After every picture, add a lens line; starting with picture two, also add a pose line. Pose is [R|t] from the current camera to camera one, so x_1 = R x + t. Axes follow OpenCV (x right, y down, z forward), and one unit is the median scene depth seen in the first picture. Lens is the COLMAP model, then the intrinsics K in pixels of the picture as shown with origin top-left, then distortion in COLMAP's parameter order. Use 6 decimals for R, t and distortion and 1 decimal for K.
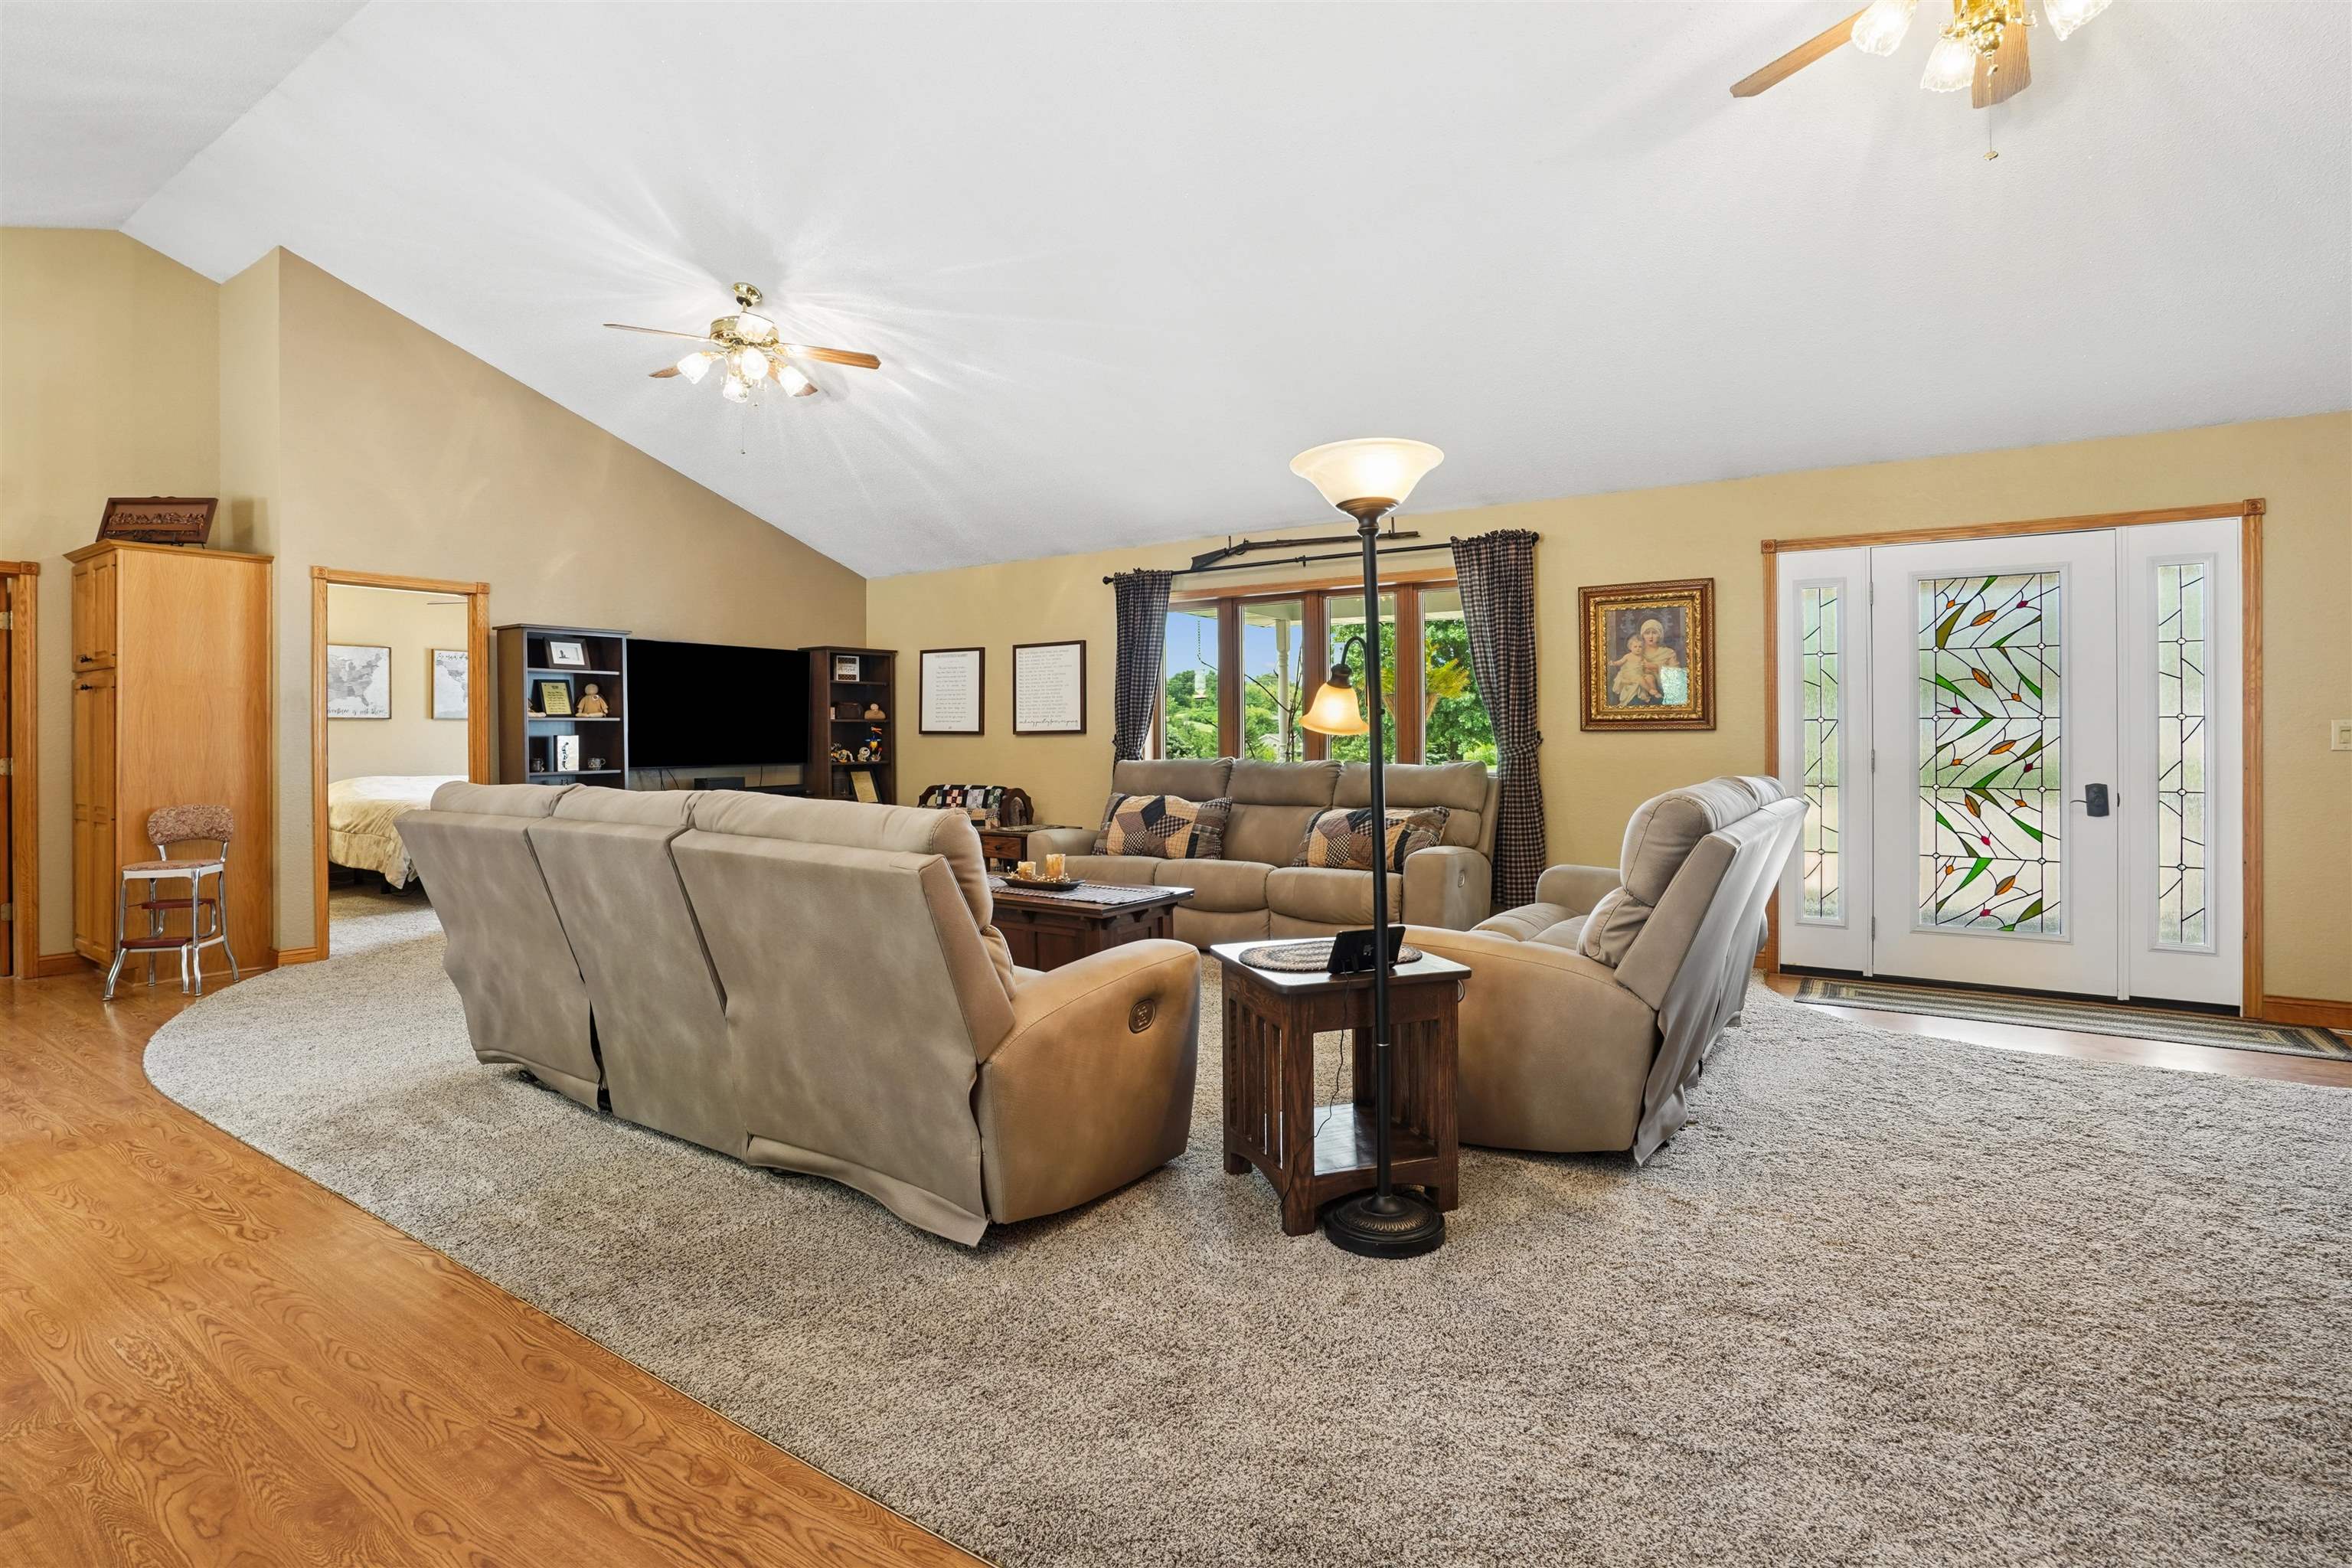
lens RADIAL K [[1110.3, 0, 1168.1], [0, 1110.3, 752.2], [0, 0, 1]] dist [-0.060401, 0.022018]
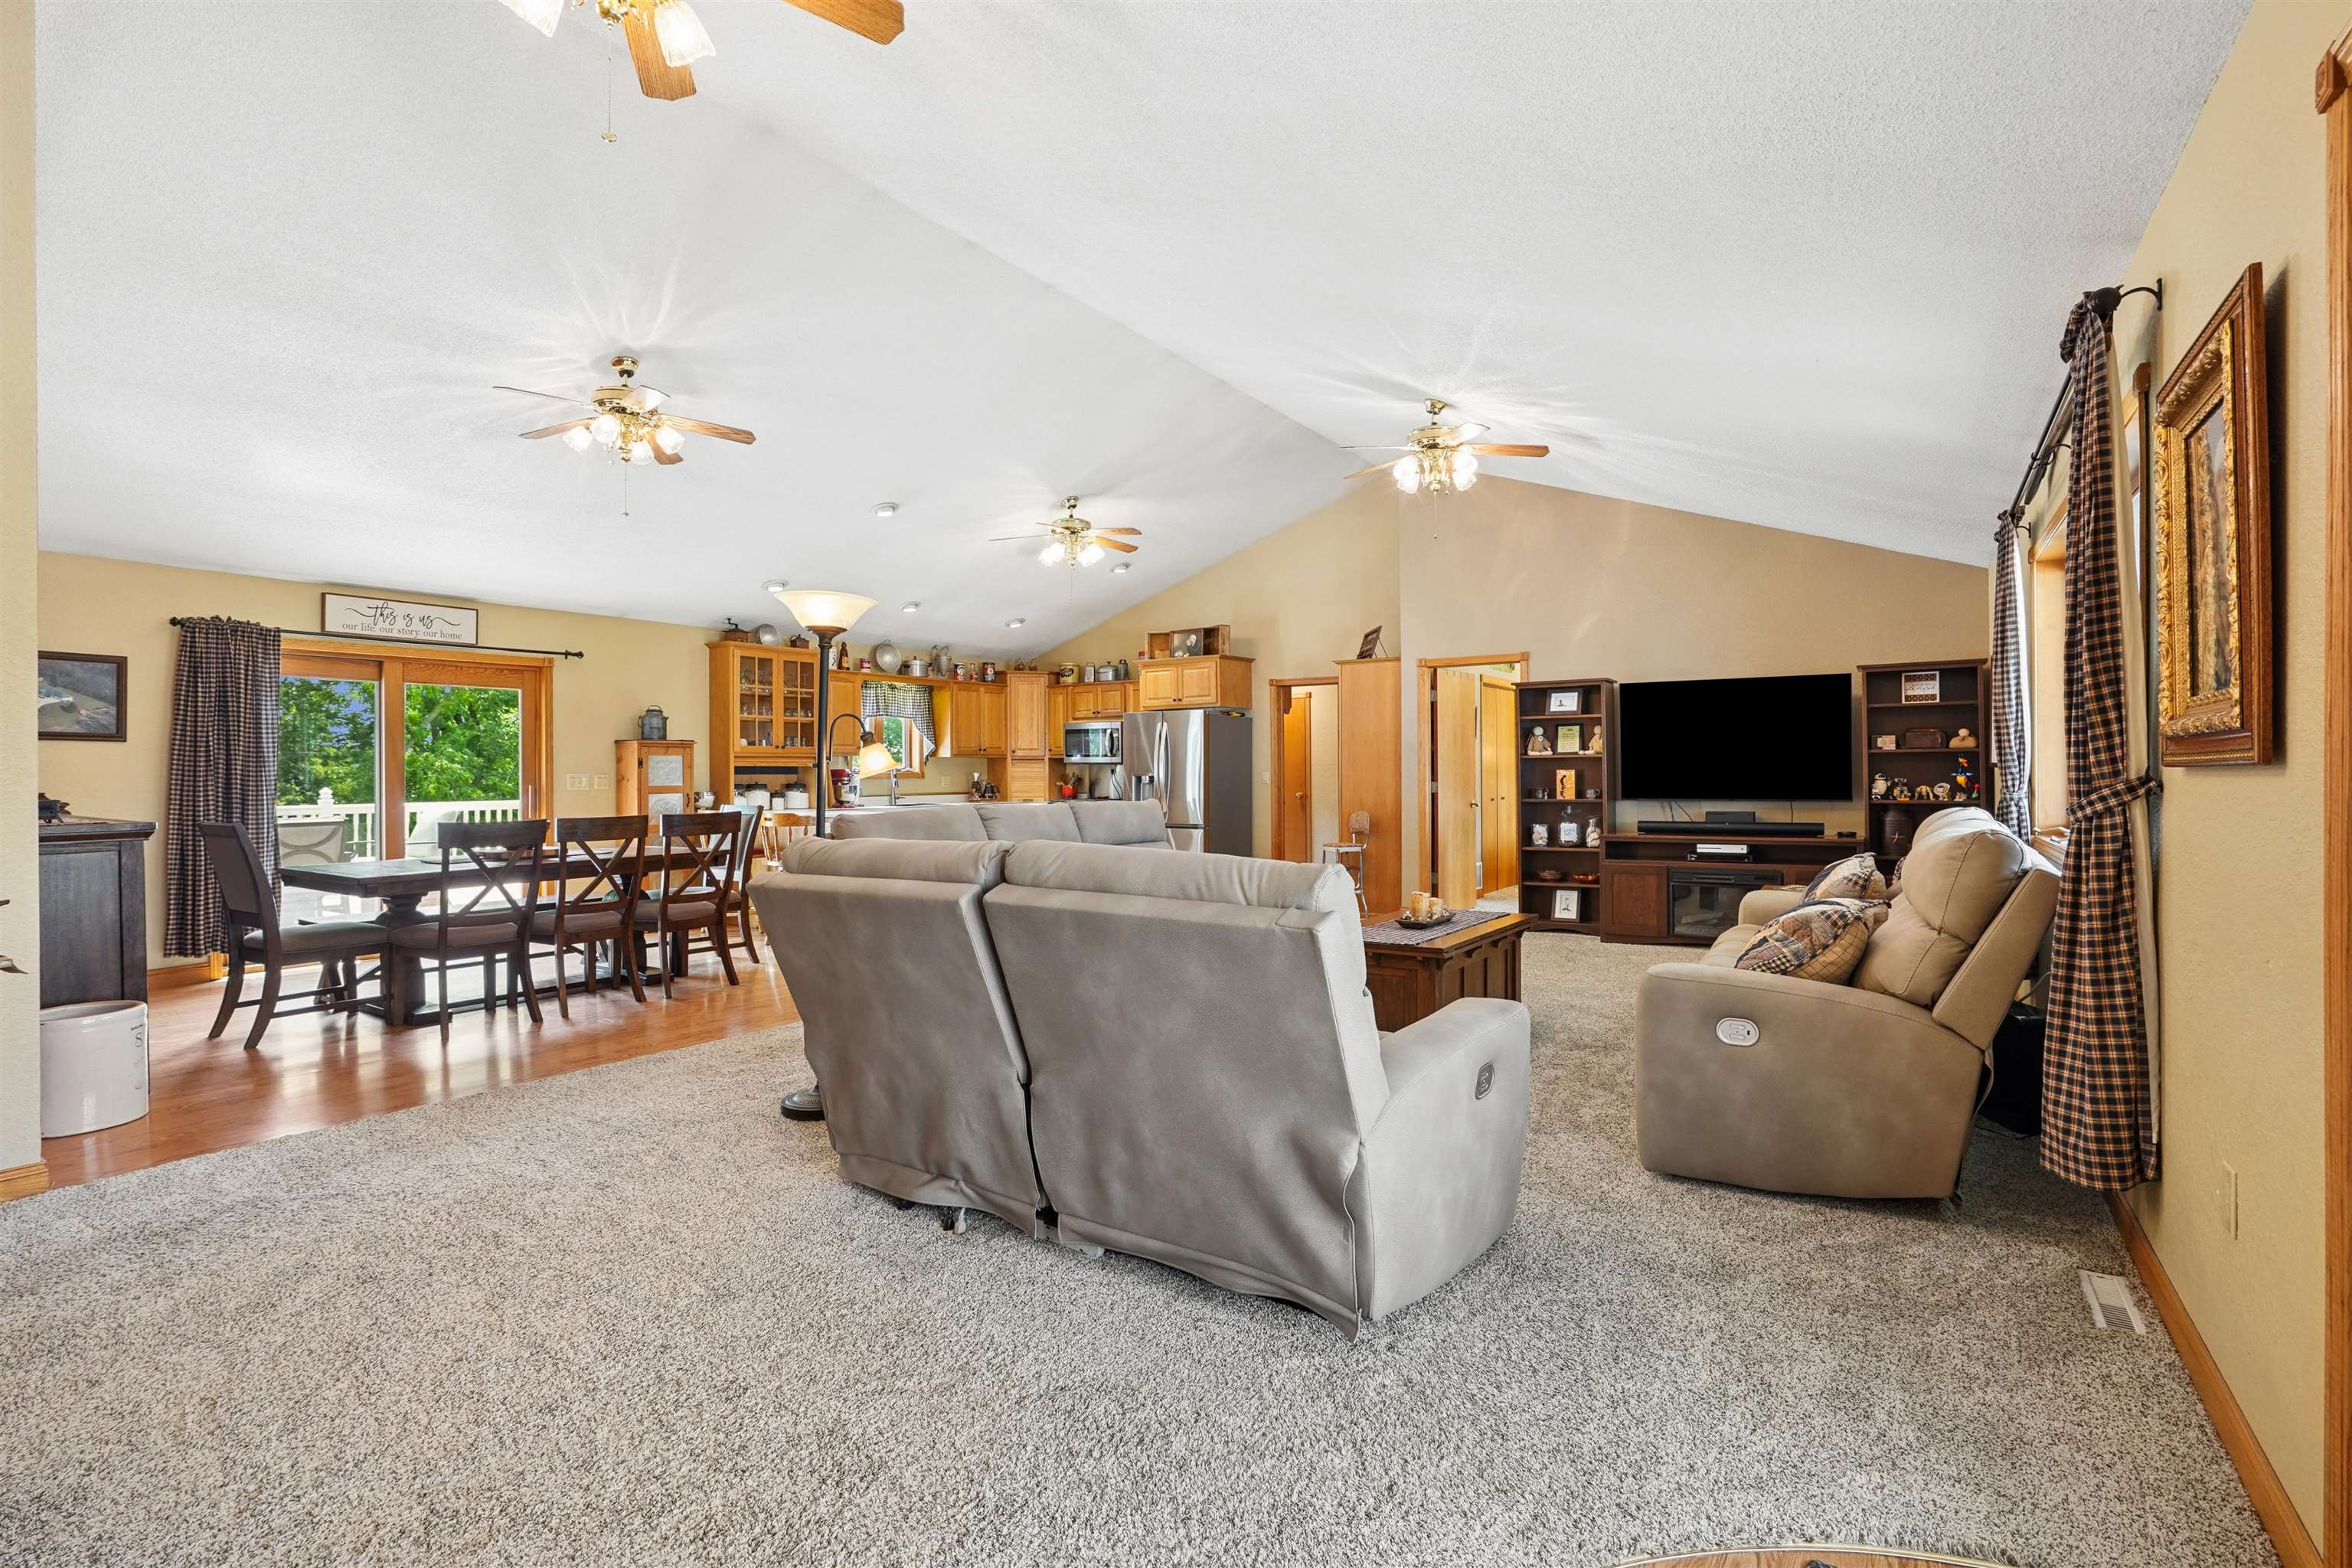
lens RADIAL K [[1098.9, 0, 1172.3], [0, 1098.9, 768.4], [0, 0, 1]] dist [-0.041562, 0.018850]
pose [[-0.014998, 0.002140, -0.999885, 0.782326], [-0.009695, 0.999950, 0.002285, -0.018240], [0.999841, 0.009728, -0.014976, 0.693742]]
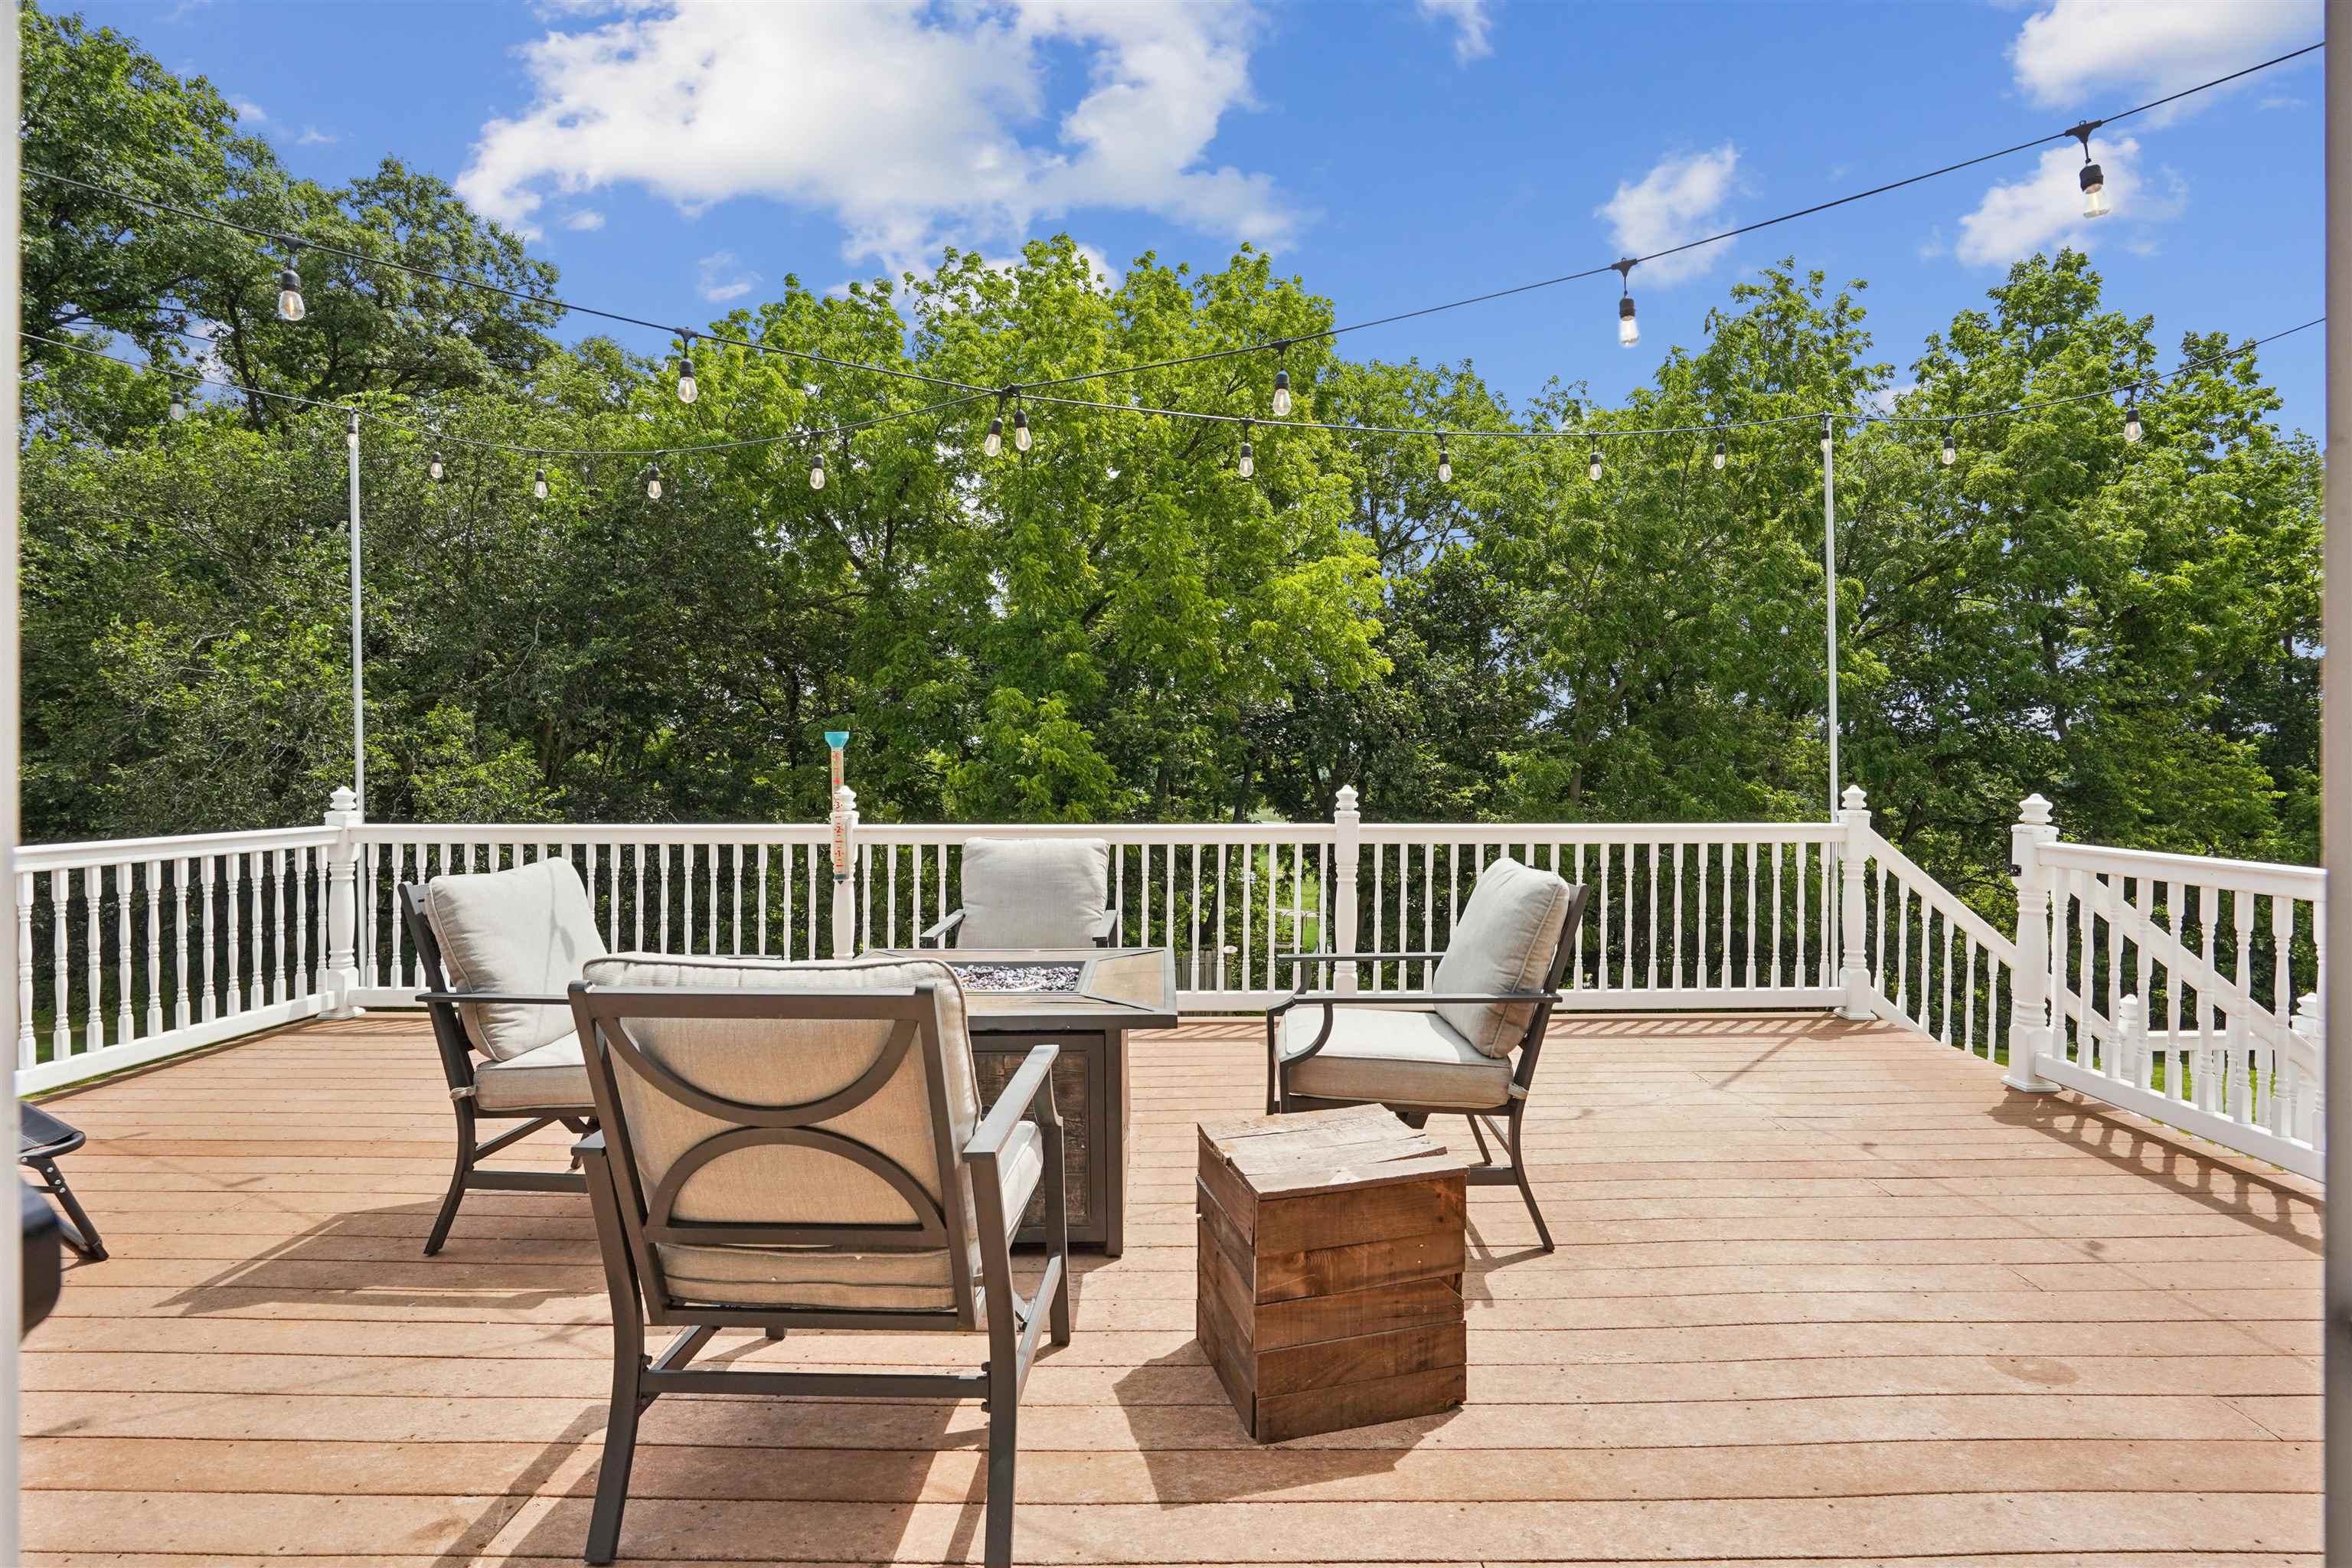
lens RADIAL K [[1111.7, 0, 1176.0], [0, 1111.7, 784.0], [0, 0, 1]] dist [-0.001383, -0.000079]
pose [[-0.845009, 0.015421, -0.534530, -0.563114], [-0.003210, 0.999420, 0.033907, 0.003876], [0.534743, 0.030368, -0.844469, -0.176608]]
